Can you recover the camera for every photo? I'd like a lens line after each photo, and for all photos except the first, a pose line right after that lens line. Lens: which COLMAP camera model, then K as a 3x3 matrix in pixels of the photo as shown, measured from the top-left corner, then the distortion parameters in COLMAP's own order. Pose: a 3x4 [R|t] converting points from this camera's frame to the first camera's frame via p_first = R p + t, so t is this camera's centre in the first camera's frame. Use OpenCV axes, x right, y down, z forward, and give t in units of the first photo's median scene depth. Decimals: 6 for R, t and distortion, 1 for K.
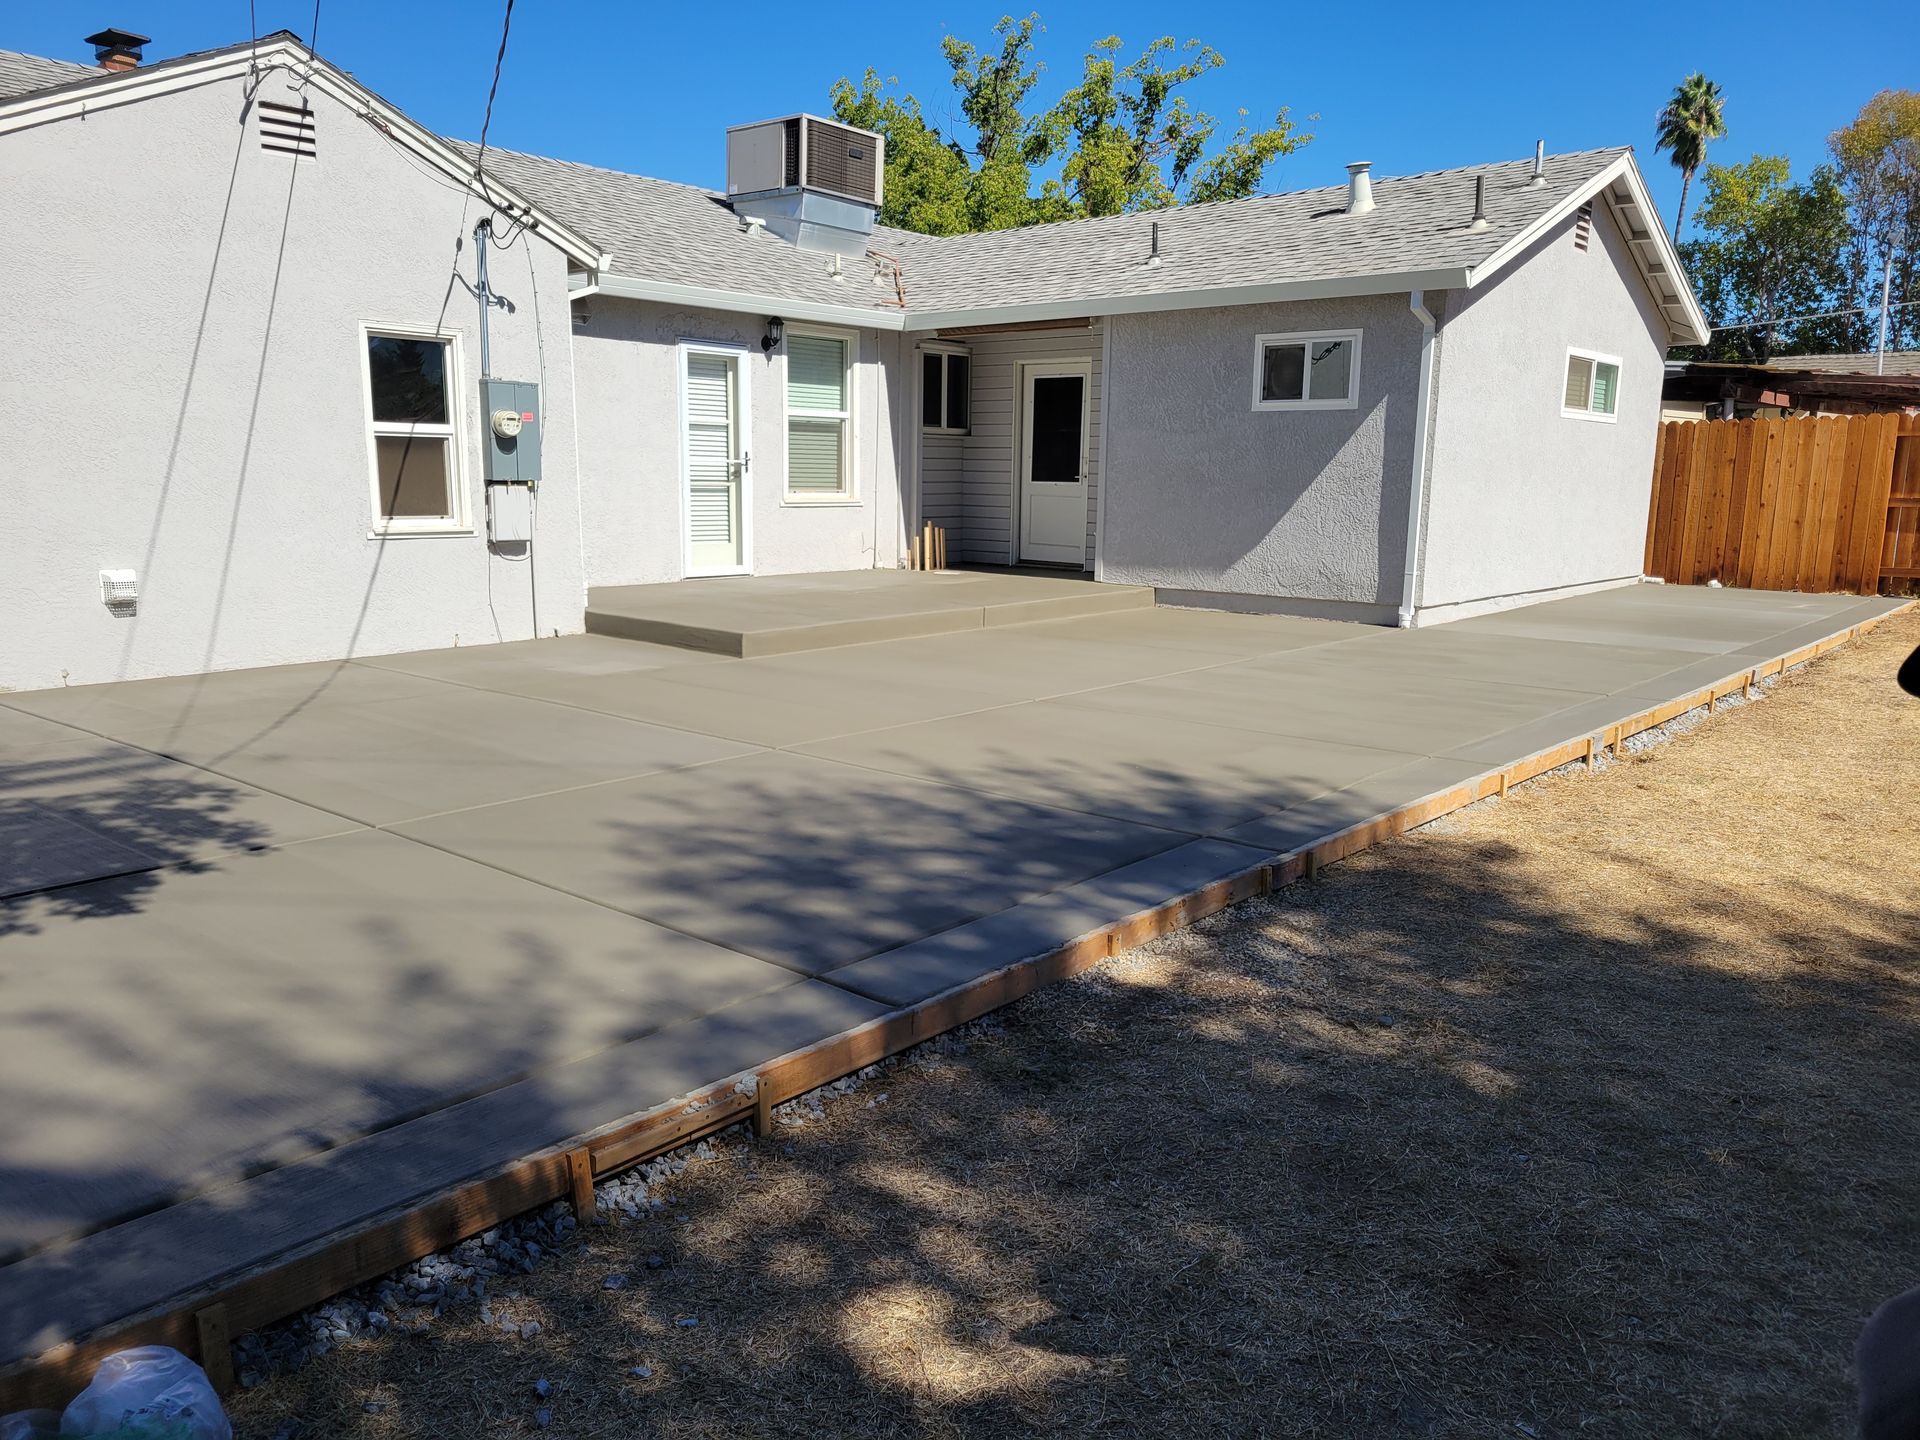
lens RADIAL K [[1385.9, 0, 960.0], [0, 1385.9, 720.0], [0, 0, 1]] dist [0.052669, -0.002758]
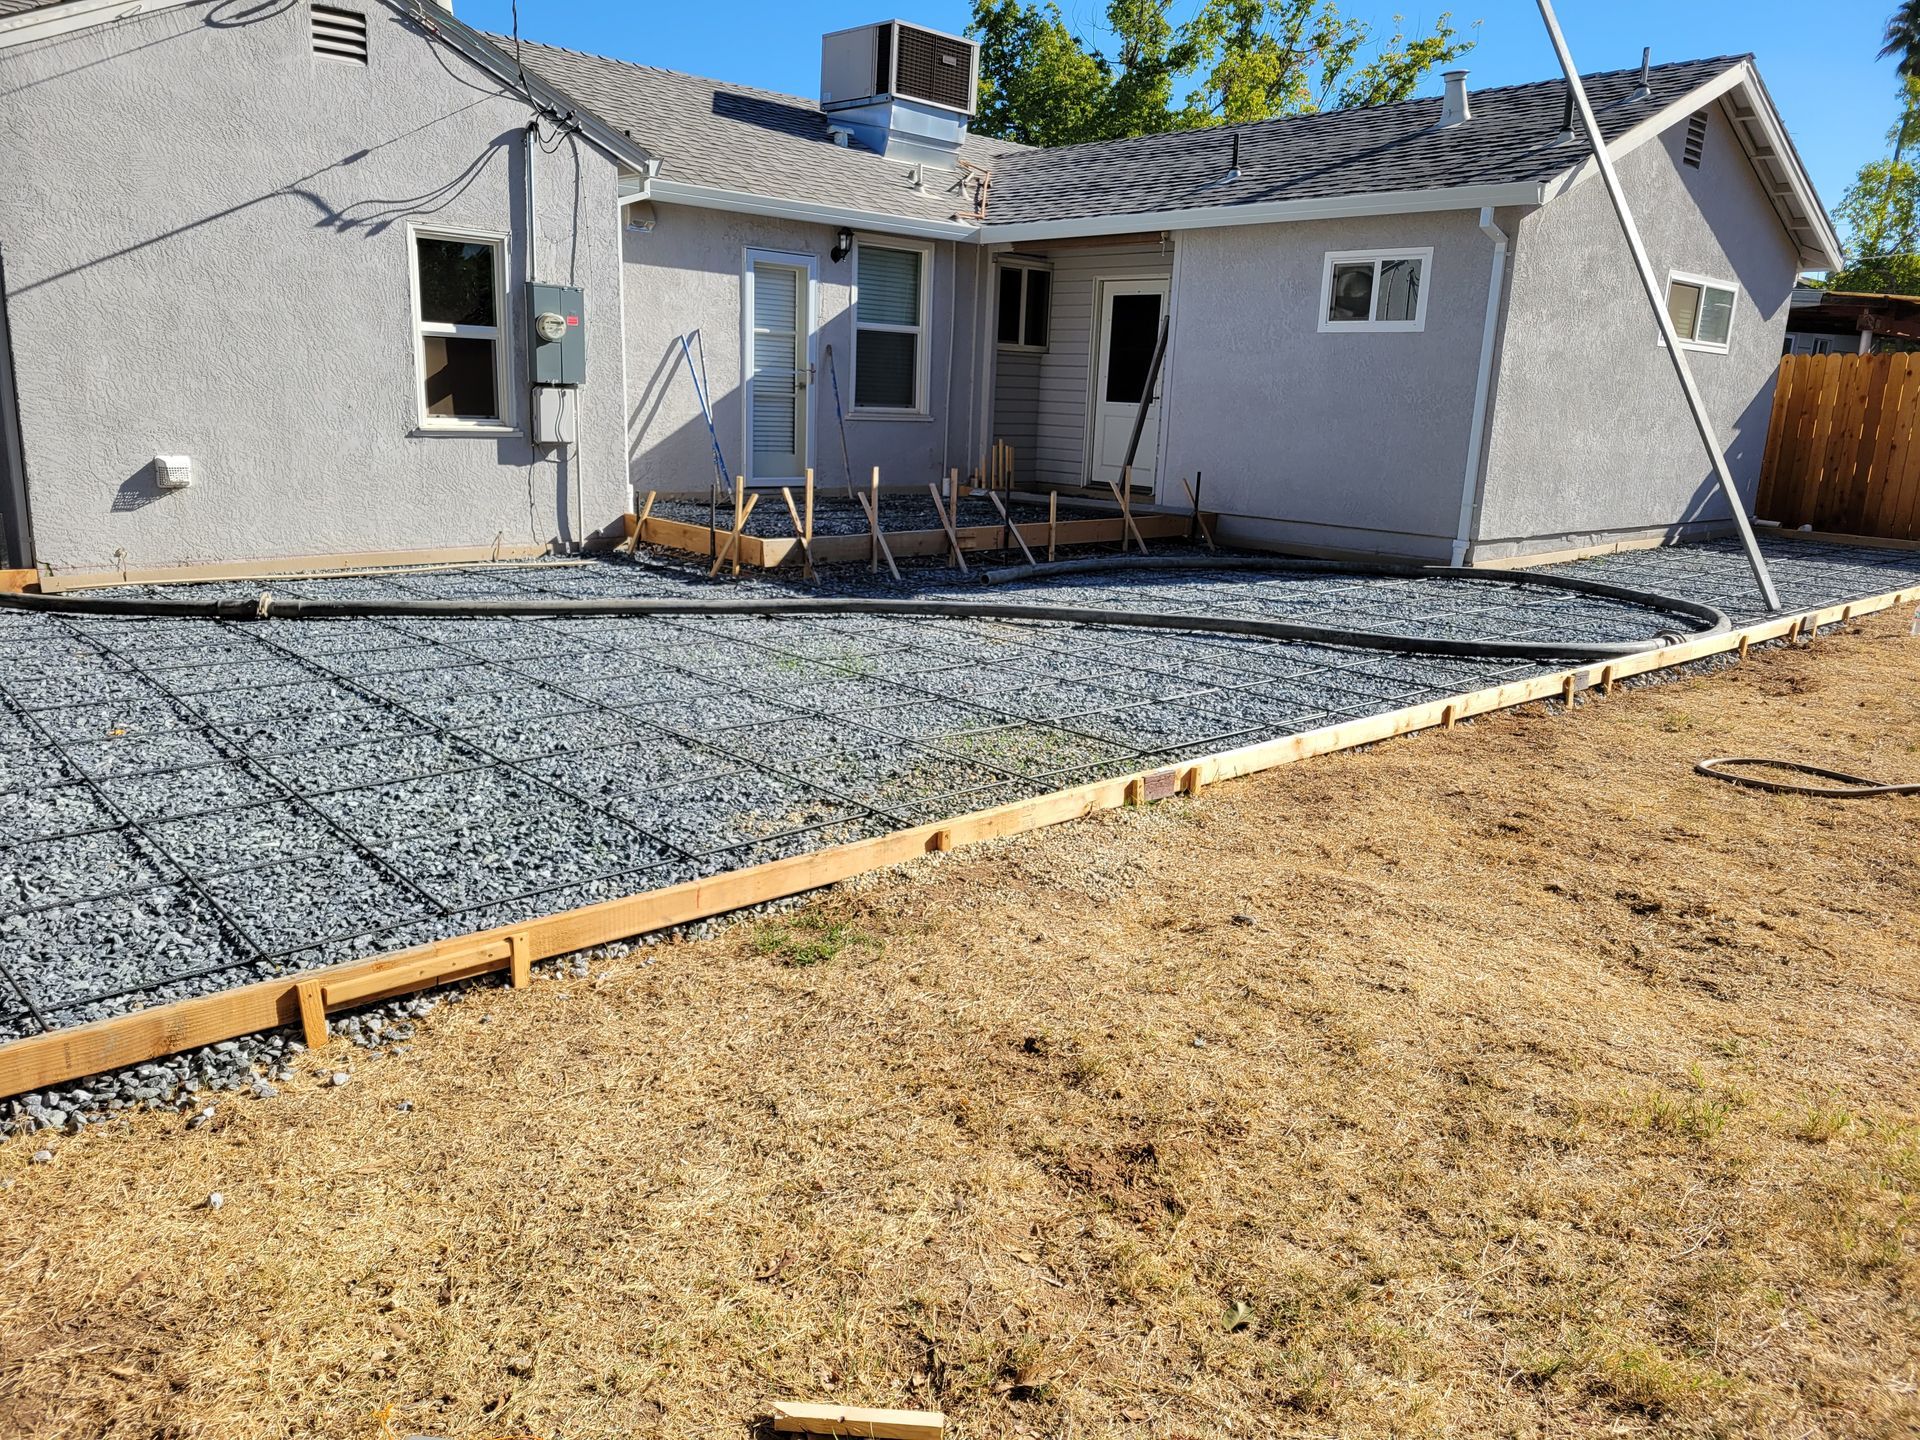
lens RADIAL K [[1378.3, 0, 950.1], [0, 1378.3, 717.8], [0, 0, 1]] dist [0.056541, -0.024683]
pose [[0.994670, 0.047308, -0.091621, 0.054150], [-0.042296, 0.997540, 0.055895, 0.003746], [0.094040, -0.051721, 0.994224, -0.003371]]
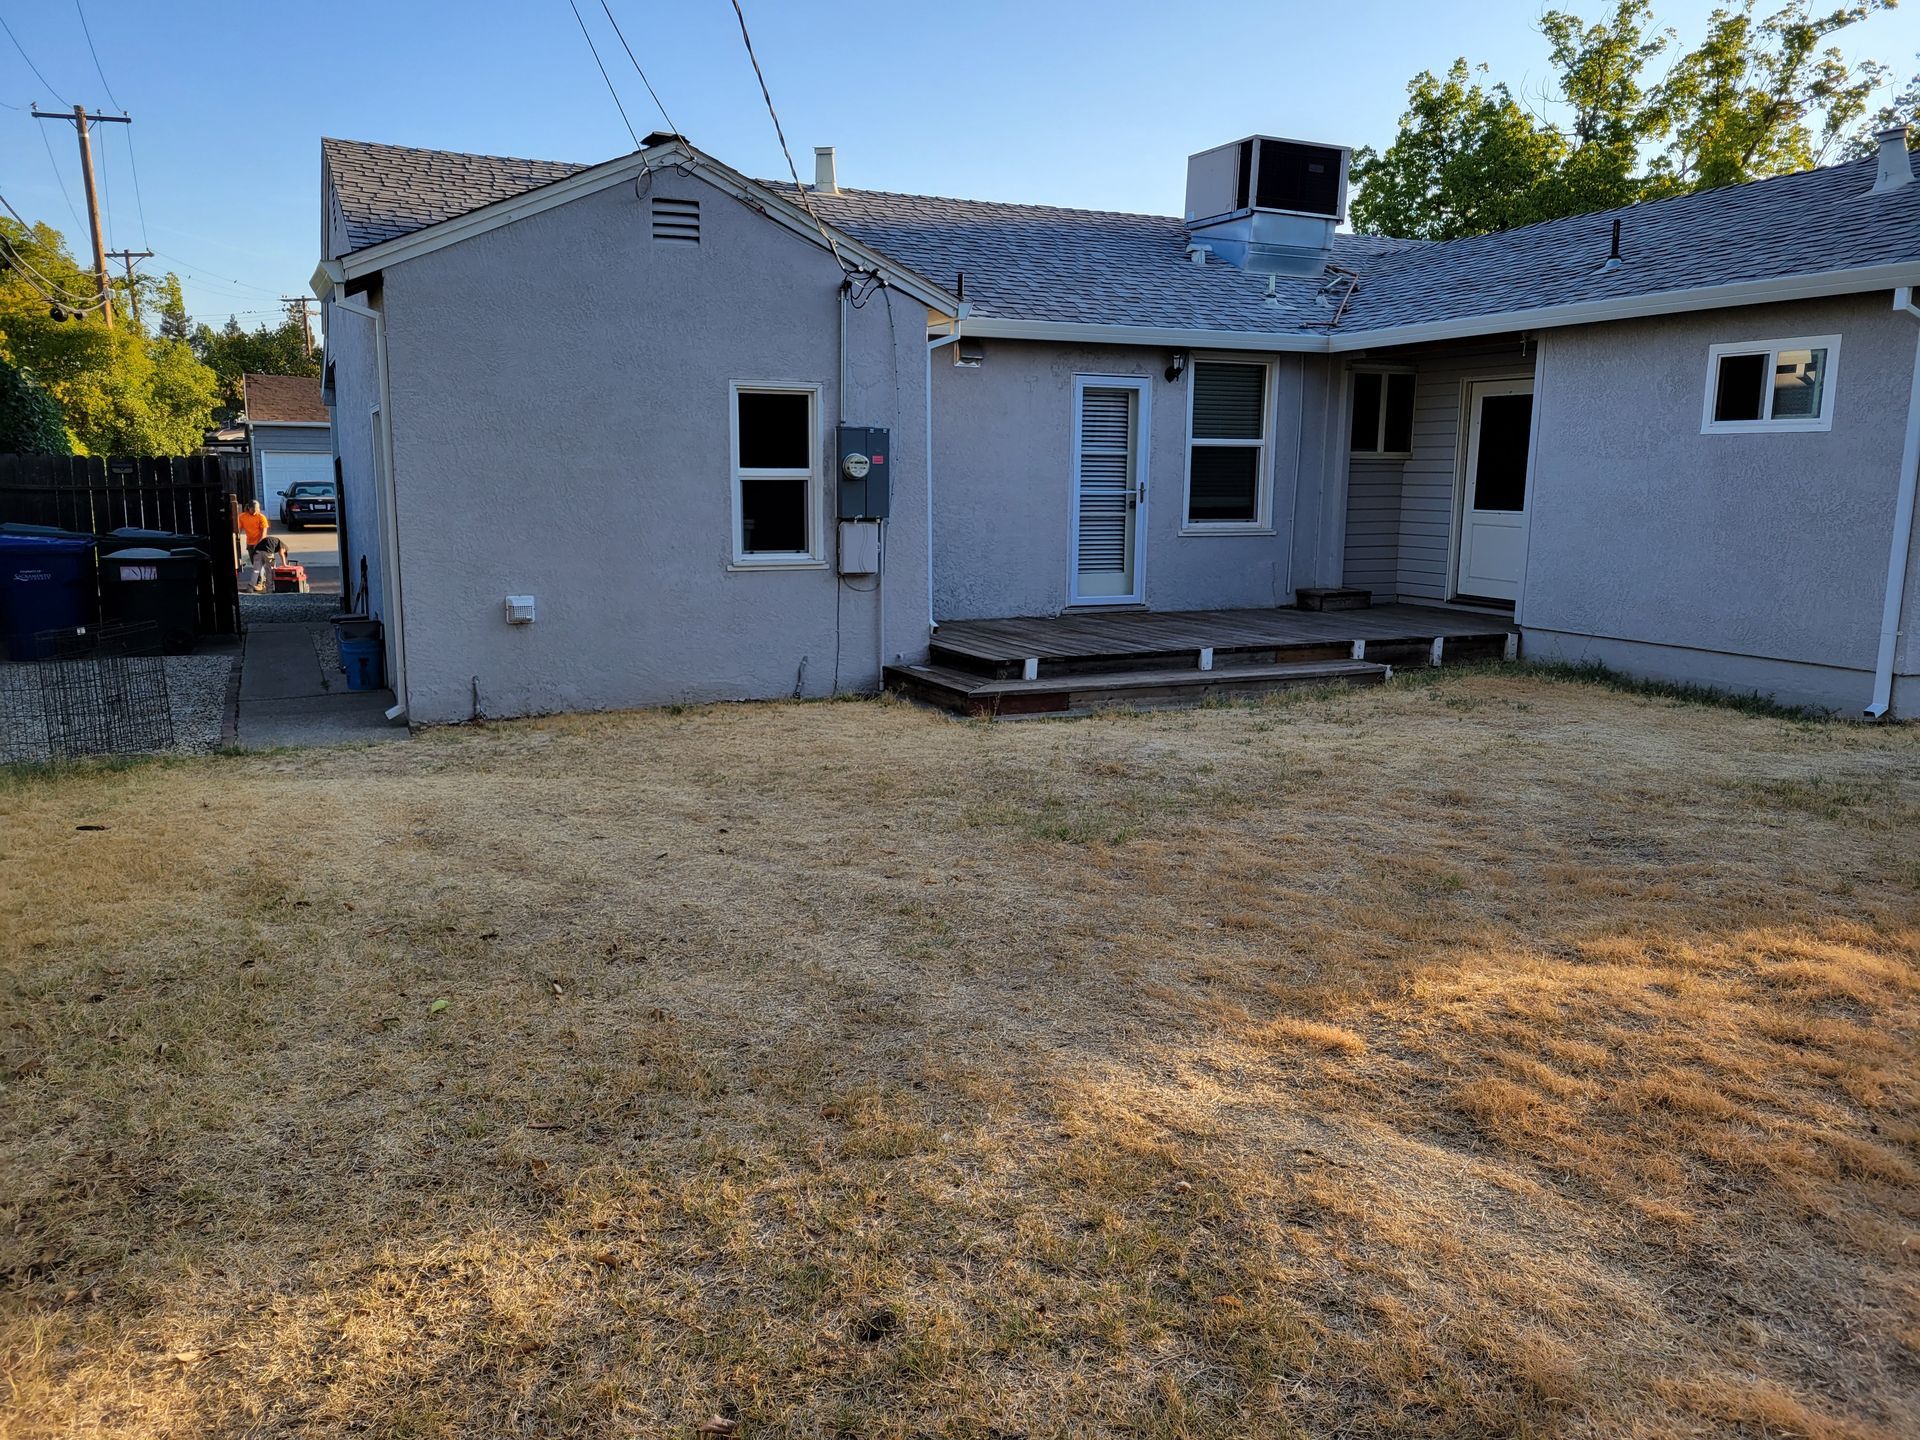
lens RADIAL K [[1378.3, 0, 950.1], [0, 1378.3, 717.8], [0, 0, 1]] dist [0.056541, -0.024683]
pose [[0.921146, 0.063565, -0.383992, 0.122367], [-0.066592, 0.997766, 0.005423, -0.020362], [0.383478, 0.020575, 0.923321, 0.028324]]
